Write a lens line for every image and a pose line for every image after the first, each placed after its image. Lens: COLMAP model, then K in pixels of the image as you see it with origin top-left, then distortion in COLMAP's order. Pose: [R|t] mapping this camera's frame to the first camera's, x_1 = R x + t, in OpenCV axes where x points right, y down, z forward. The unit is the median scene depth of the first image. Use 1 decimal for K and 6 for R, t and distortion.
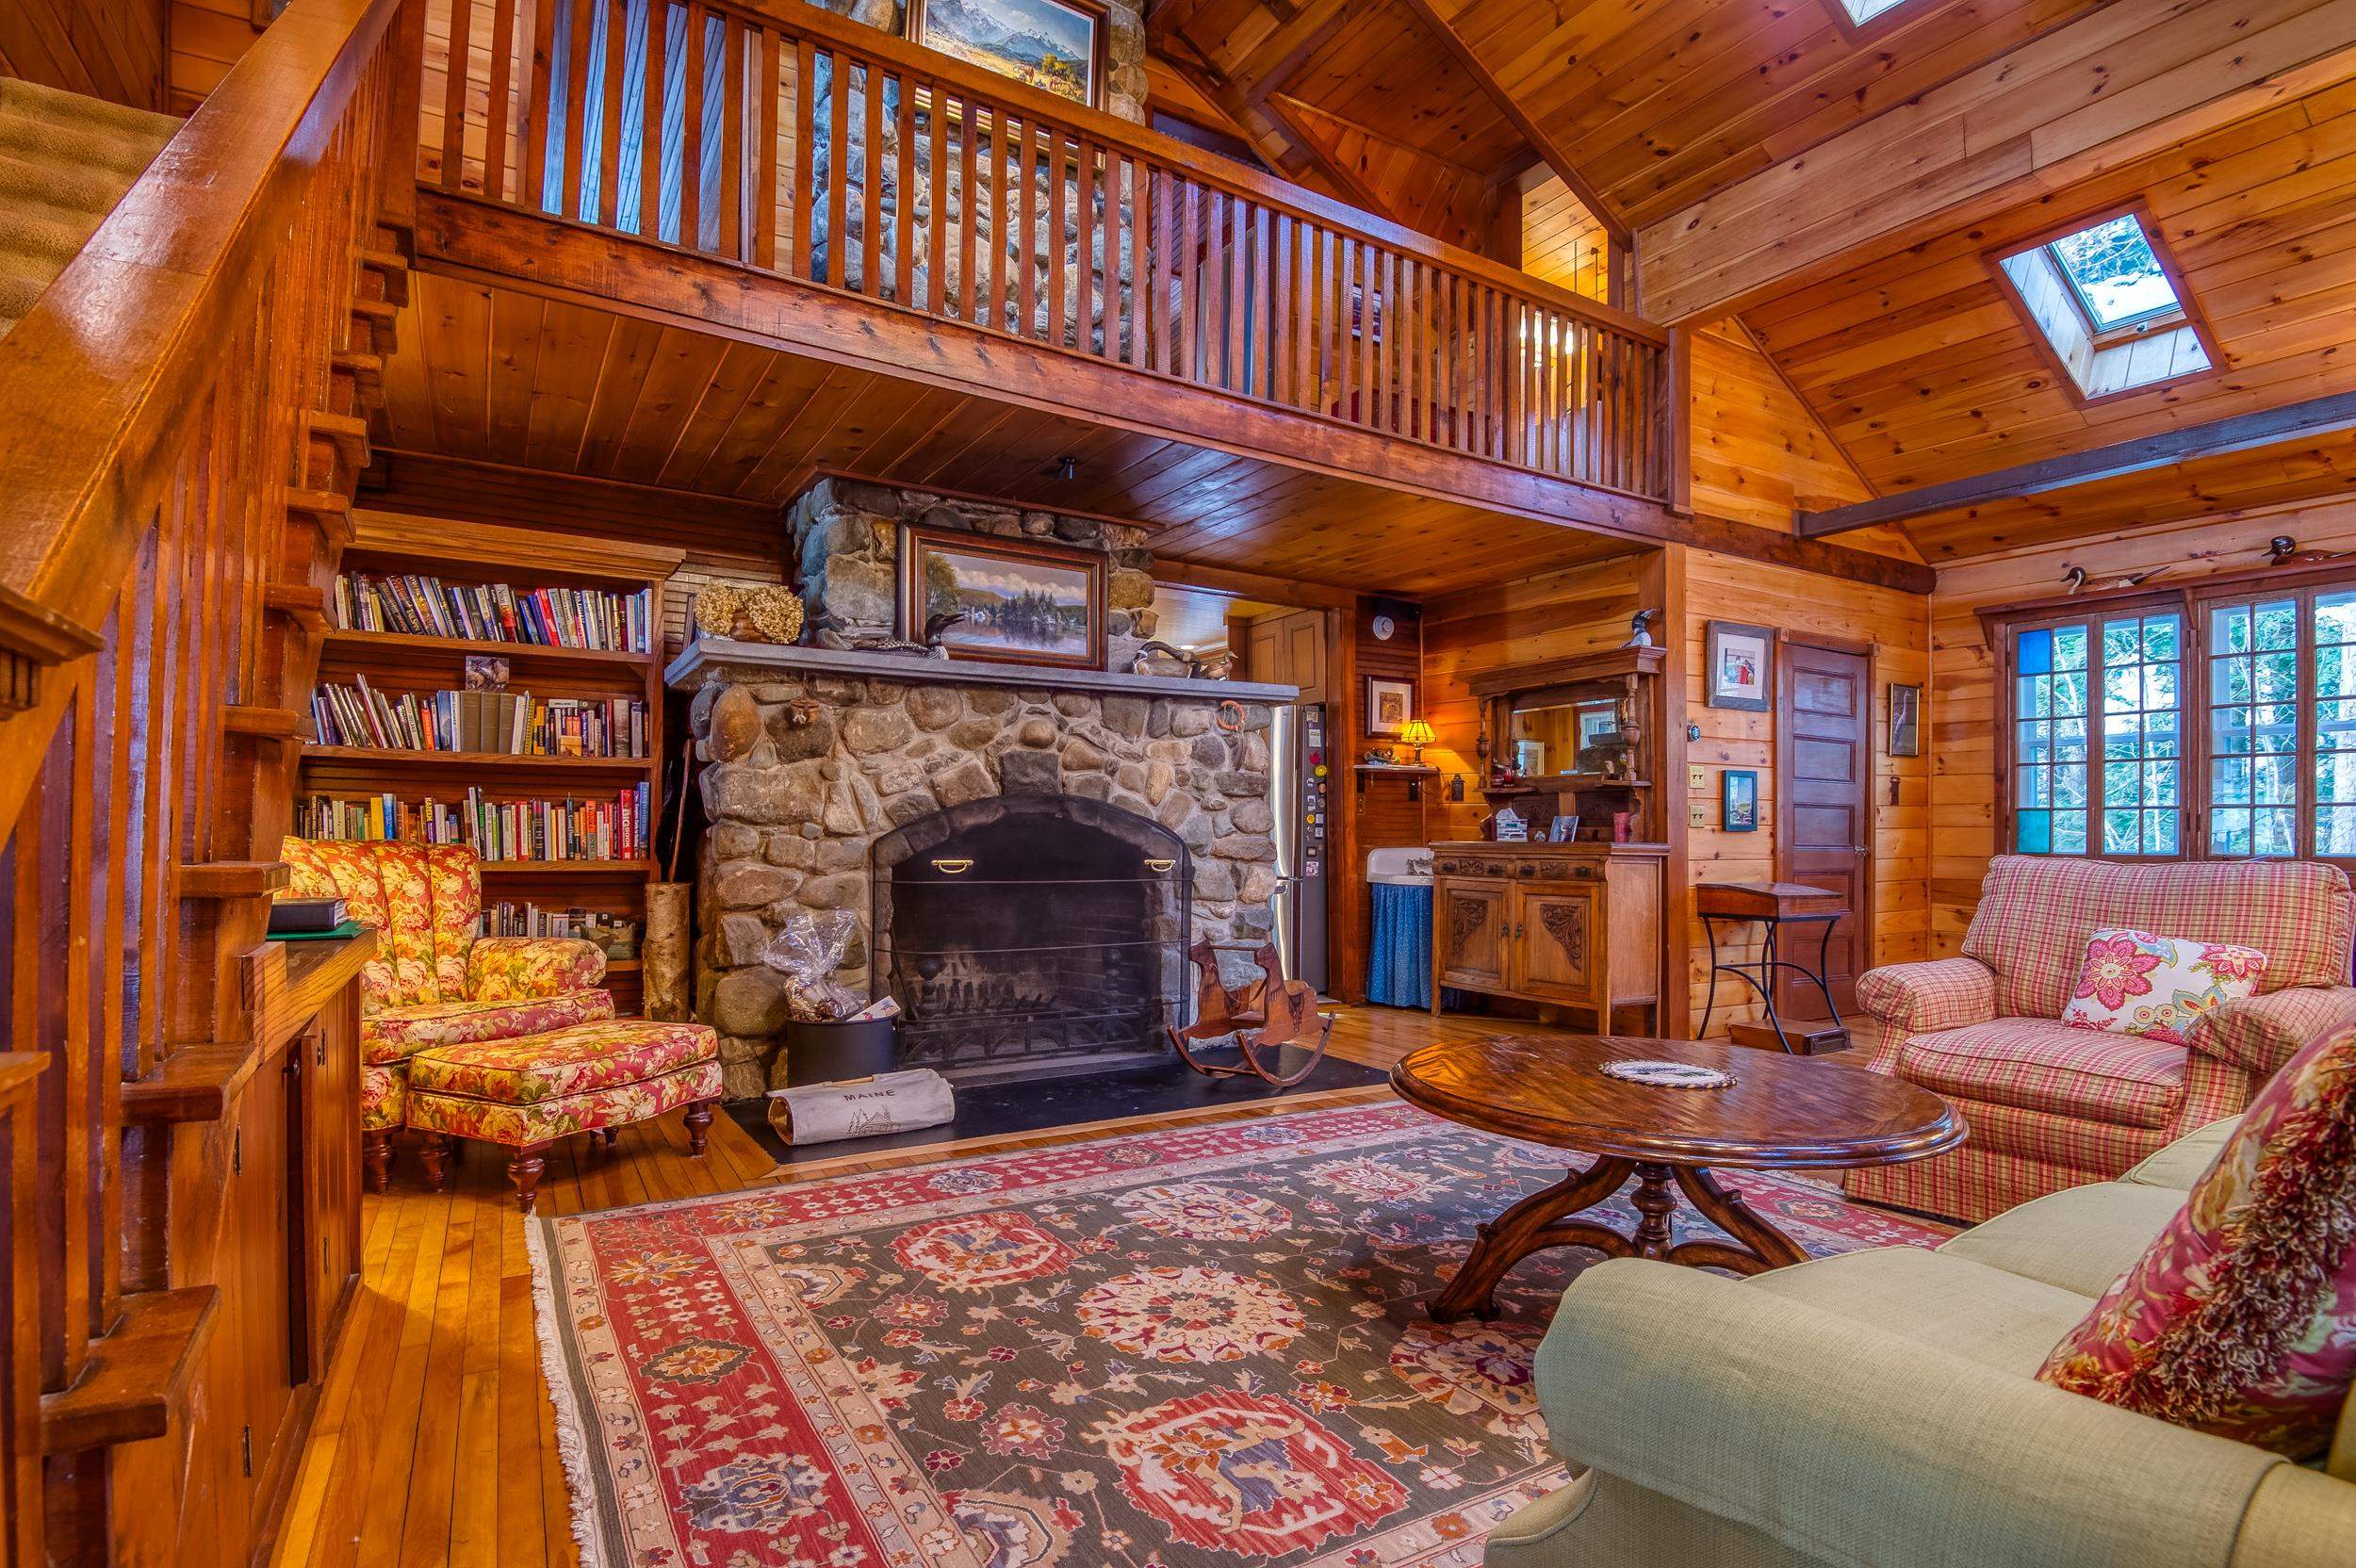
lens RADIAL K [[1123.5, 0, 1156.7], [0, 1123.5, 815.9], [0, 0, 1]] dist [-0.022701, -0.013043]
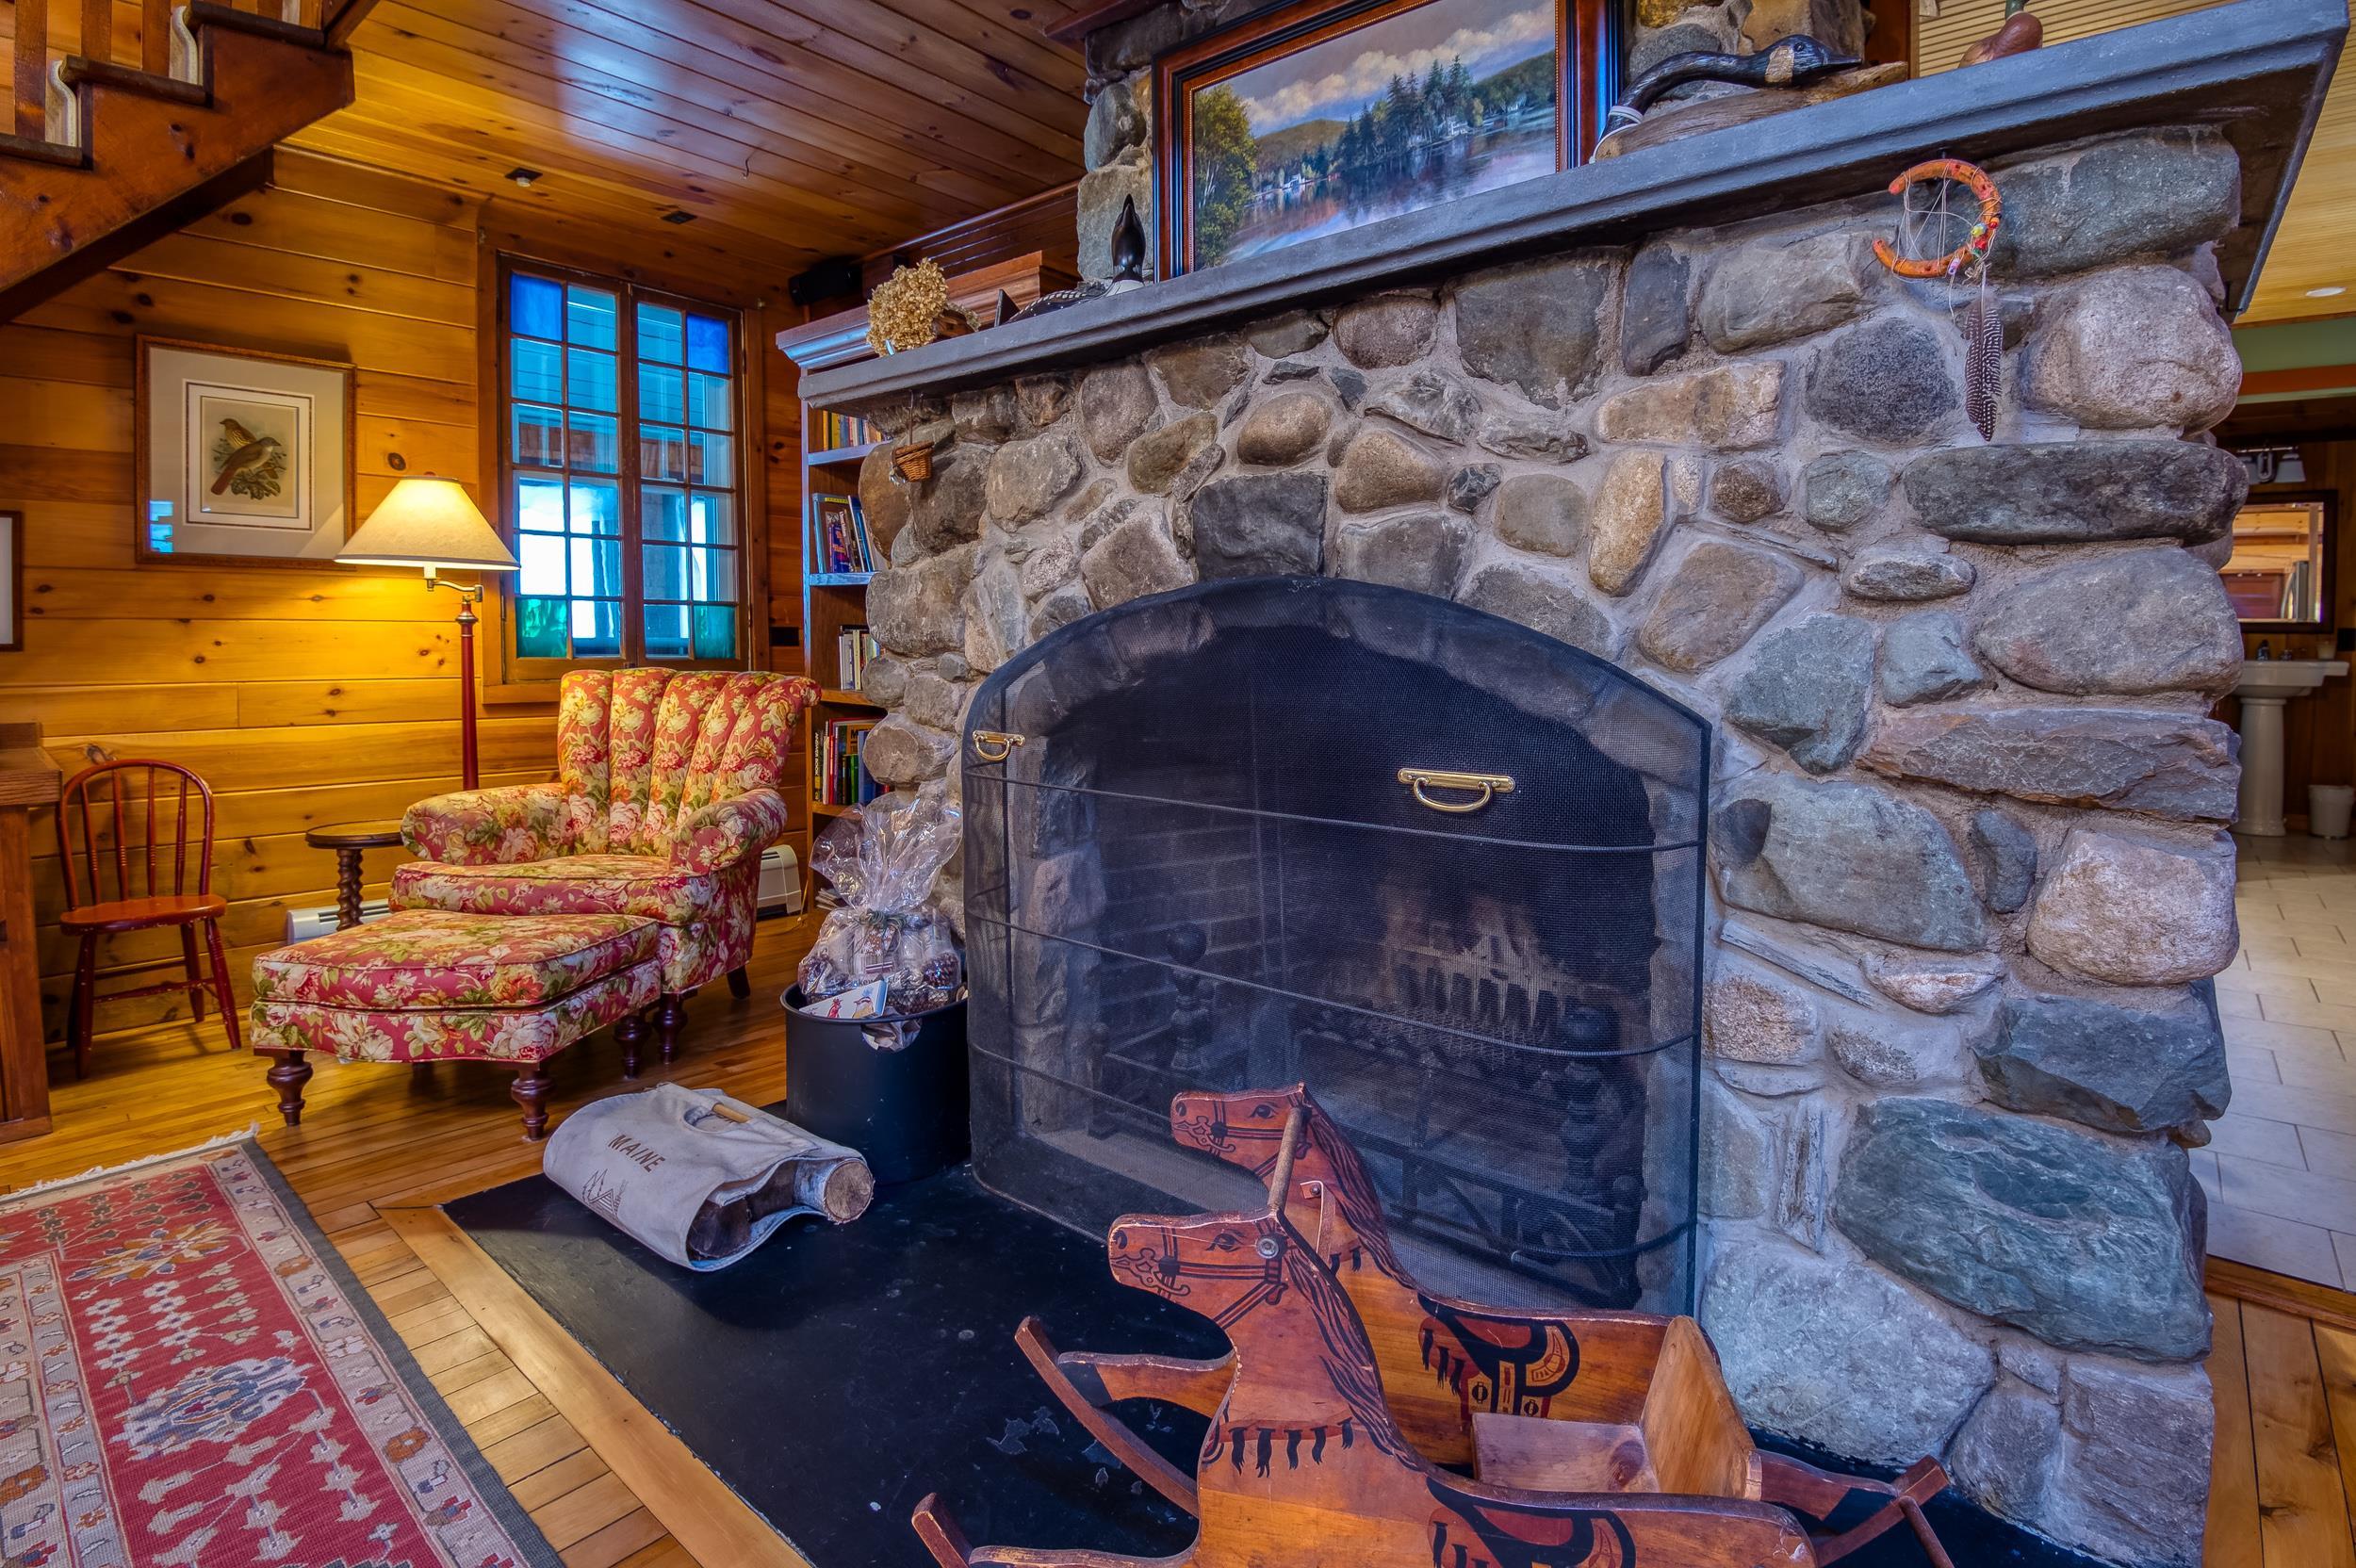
lens RADIAL K [[1123.5, 0, 1205.9], [0, 1123.5, 710.0], [0, 0, 1]] dist [-0.022701, -0.013043]
pose [[0.348615, 0.049599, -0.935953, 0.359788], [0.014937, 0.998178, 0.058460, 0.004370], [0.937147, -0.034360, 0.347239, 1.131935]]
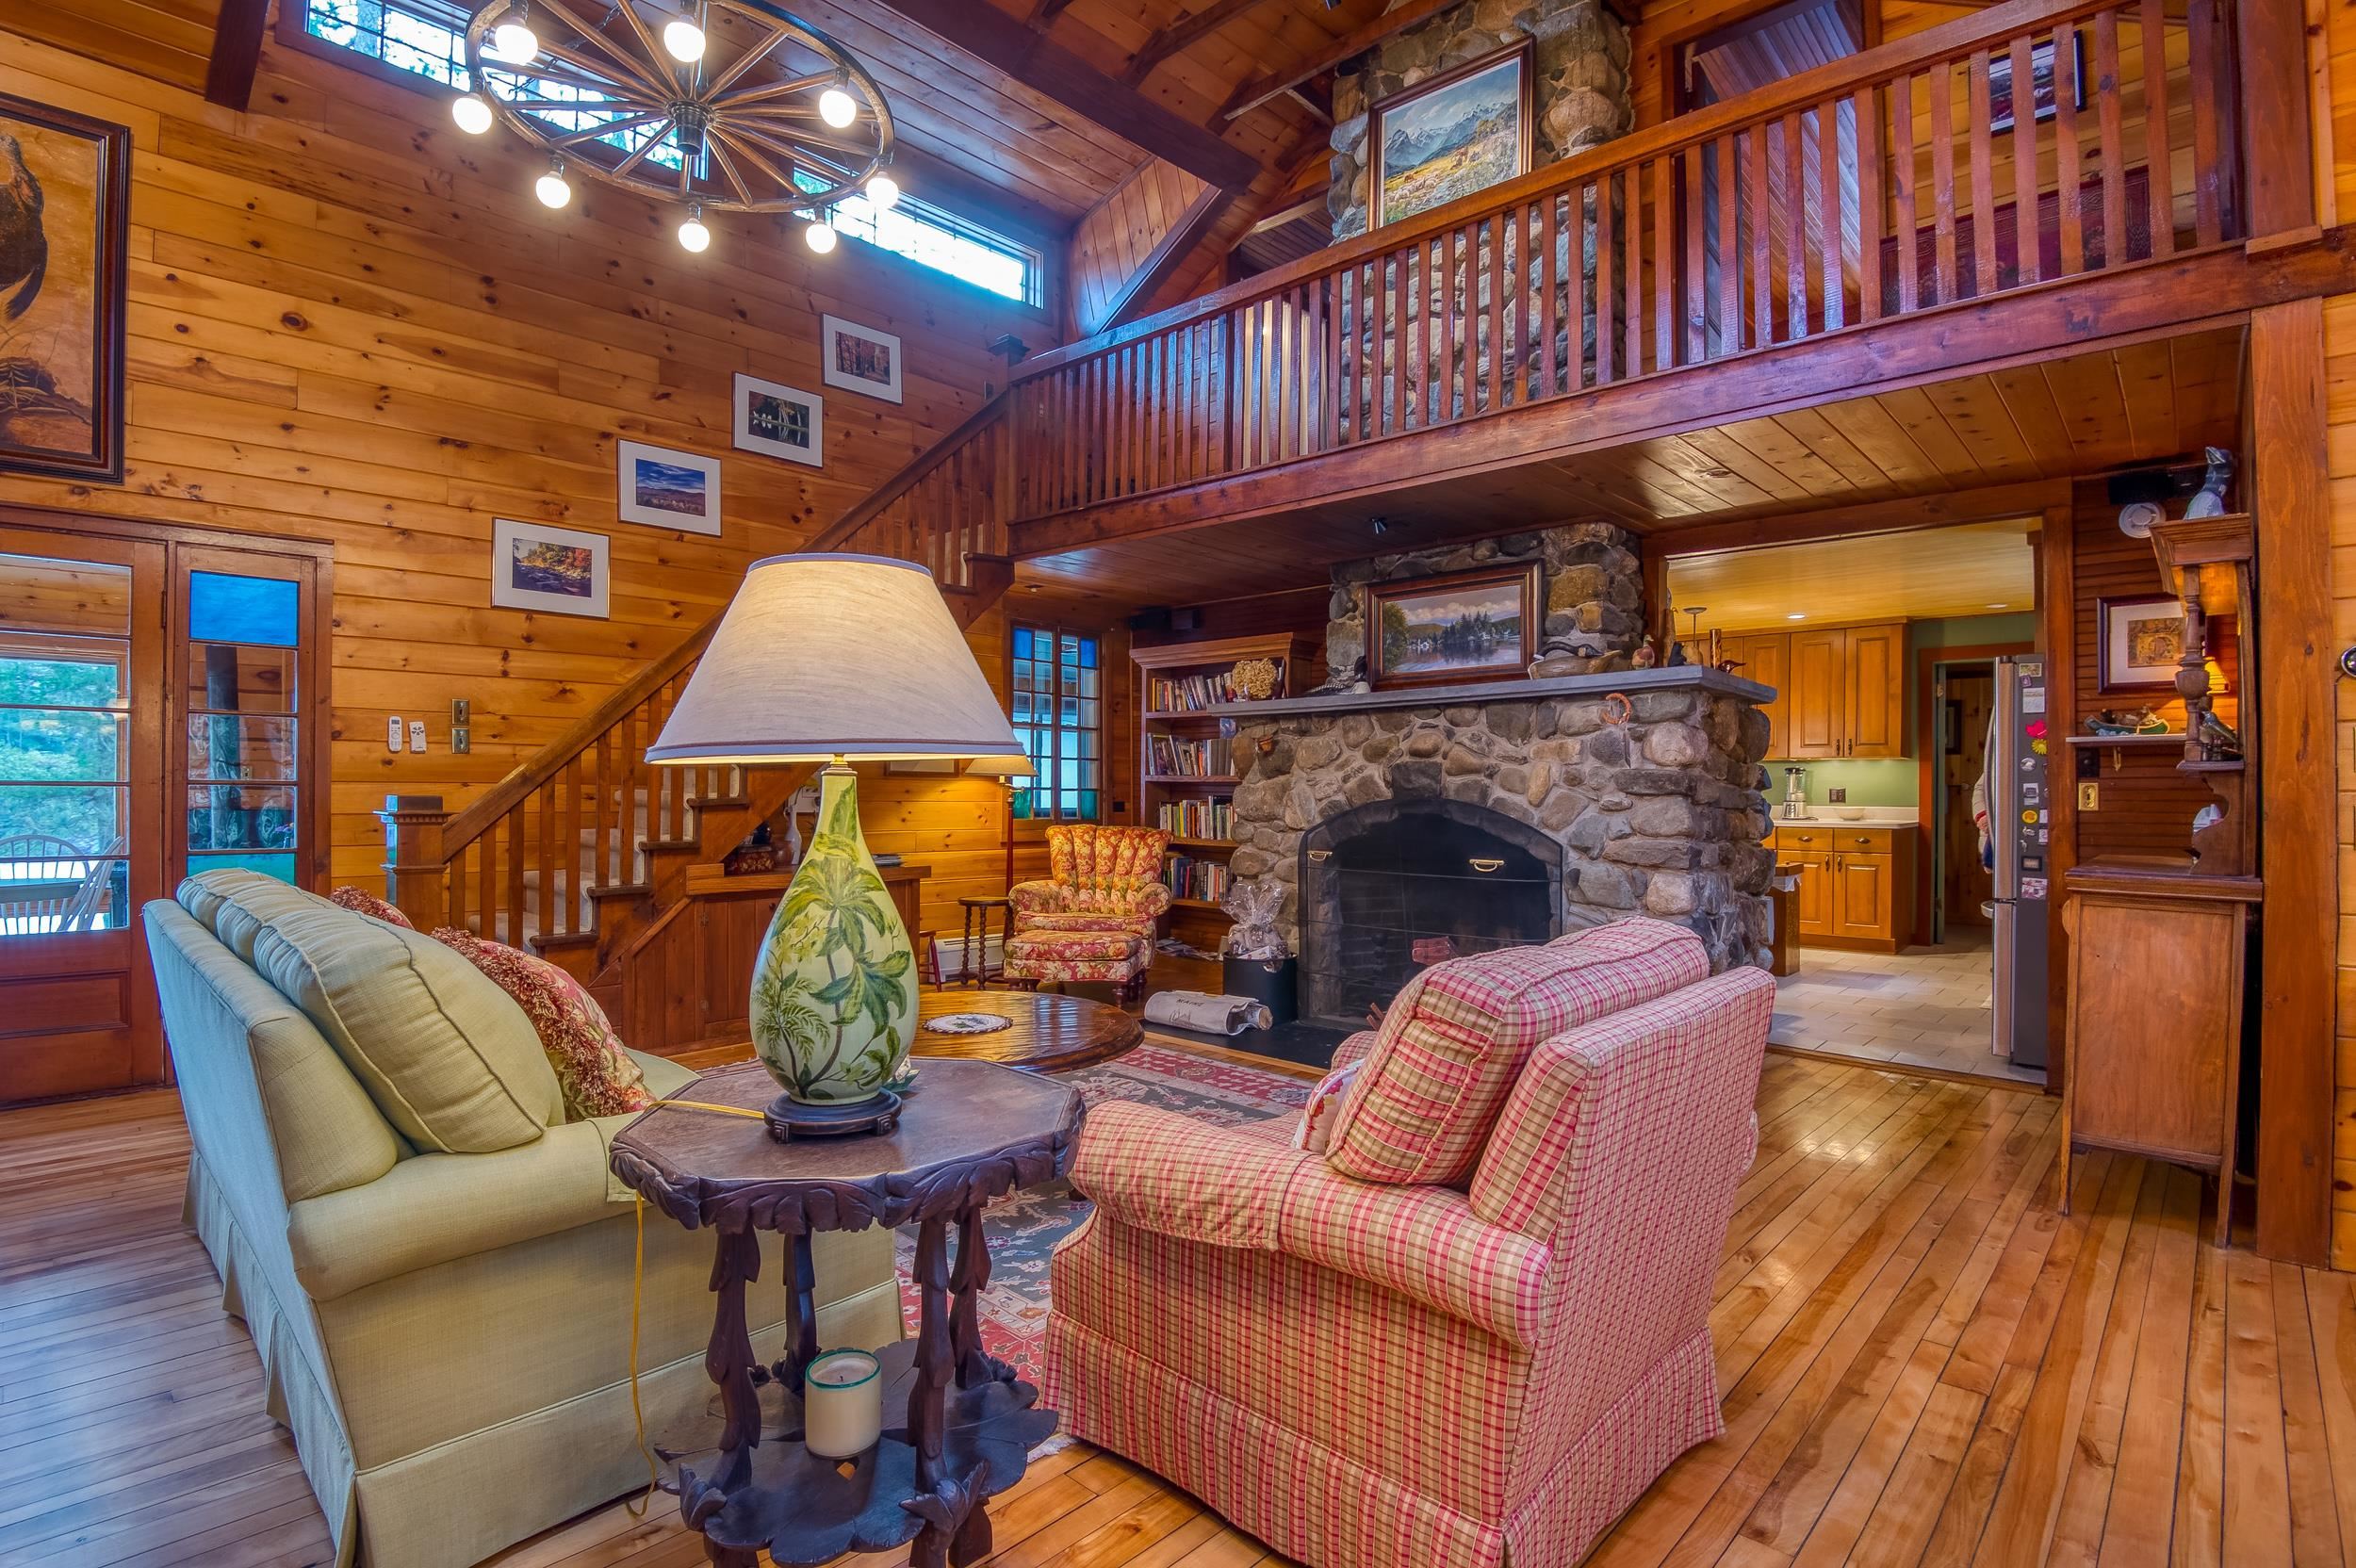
lens RADIAL K [[1123.5, 0, 1185.3], [0, 1123.5, 790.8], [0, 0, 1]] dist [-0.022701, -0.013043]
pose [[0.297977, -0.007633, -0.954542, 1.257254], [0.013232, 0.999905, -0.003865, -0.034163], [0.954481, -0.011479, 0.298050, 0.569138]]
